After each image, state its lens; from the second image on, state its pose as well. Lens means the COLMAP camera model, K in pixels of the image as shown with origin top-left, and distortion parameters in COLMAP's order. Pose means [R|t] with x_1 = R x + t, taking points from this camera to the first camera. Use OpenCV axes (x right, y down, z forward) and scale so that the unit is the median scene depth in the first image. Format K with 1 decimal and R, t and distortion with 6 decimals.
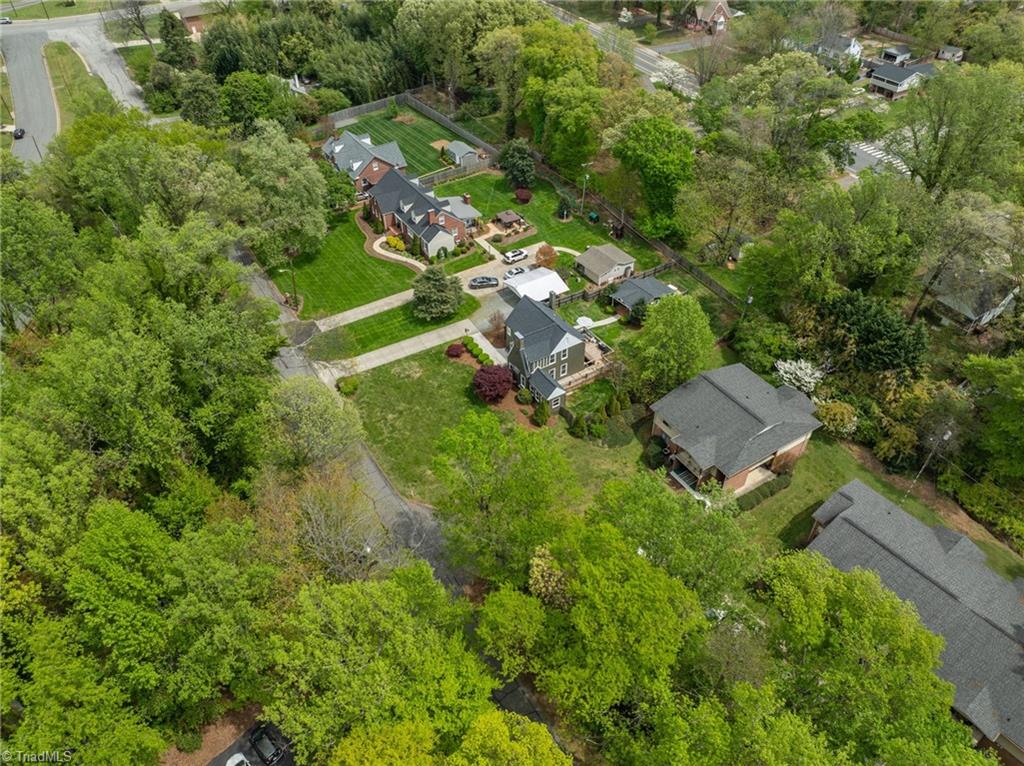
lens RADIAL K [[722.9, 0, 512.0], [0, 722.9, 383.0], [0, 0, 1]] dist [-0.041315, -0.001495]
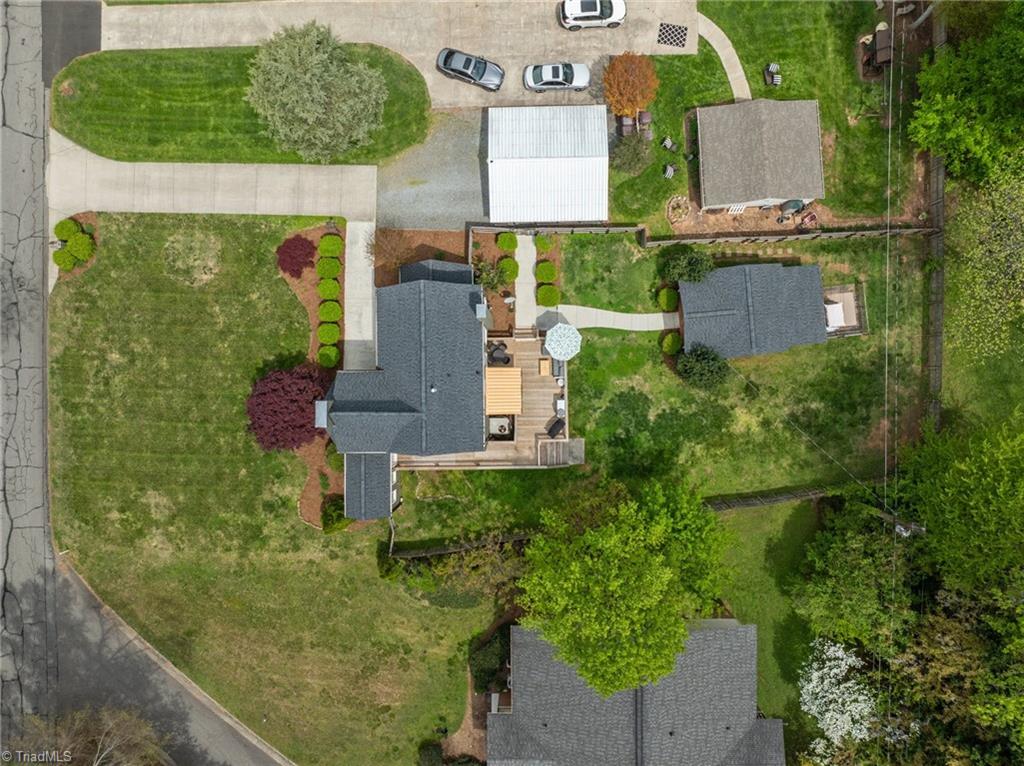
lens RADIAL K [[722.9, 0, 512.0], [0, 722.9, 383.0], [0, 0, 1]] dist [-0.041315, -0.001495]
pose [[0.853143, 0.521499, -0.013632, 0.089371], [-0.331431, 0.562012, 0.757824, -0.382860], [0.402865, -0.642014, 0.652317, 0.644845]]
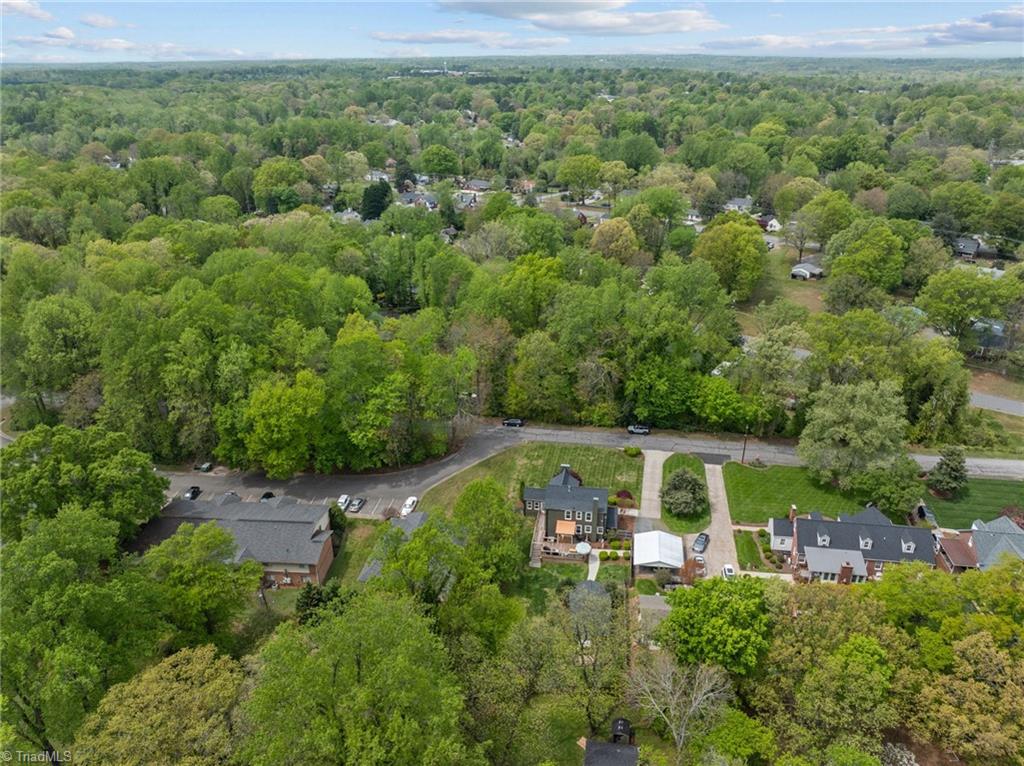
lens RADIAL K [[722.9, 0, 512.0], [0, 722.9, 383.0], [0, 0, 1]] dist [-0.041315, -0.001495]
pose [[-0.658276, 0.318191, -0.682222, 0.799060], [-0.492802, 0.502932, 0.710074, -0.884572], [0.569050, 0.803626, -0.174263, 0.887740]]
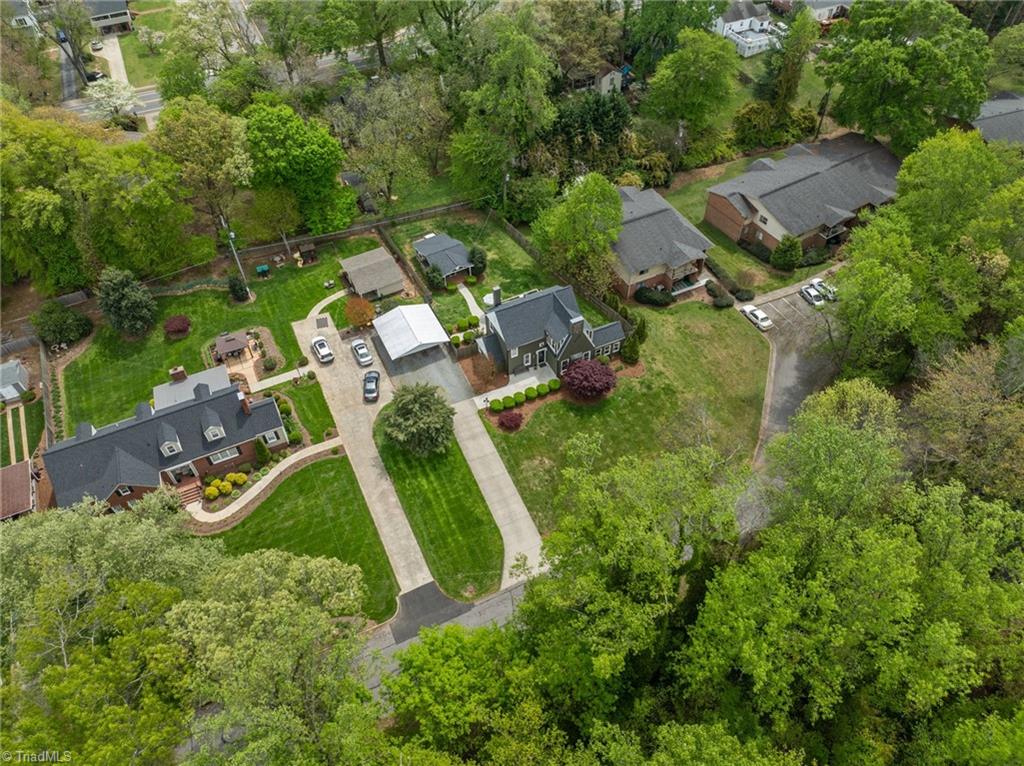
lens RADIAL K [[722.9, 0, 512.0], [0, 722.9, 383.0], [0, 0, 1]] dist [-0.041315, -0.001495]
pose [[0.112264, -0.737487, 0.665965, -0.545798], [0.667126, 0.552639, 0.499532, -0.438611], [-0.736437, 0.388204, 0.554039, 0.501030]]
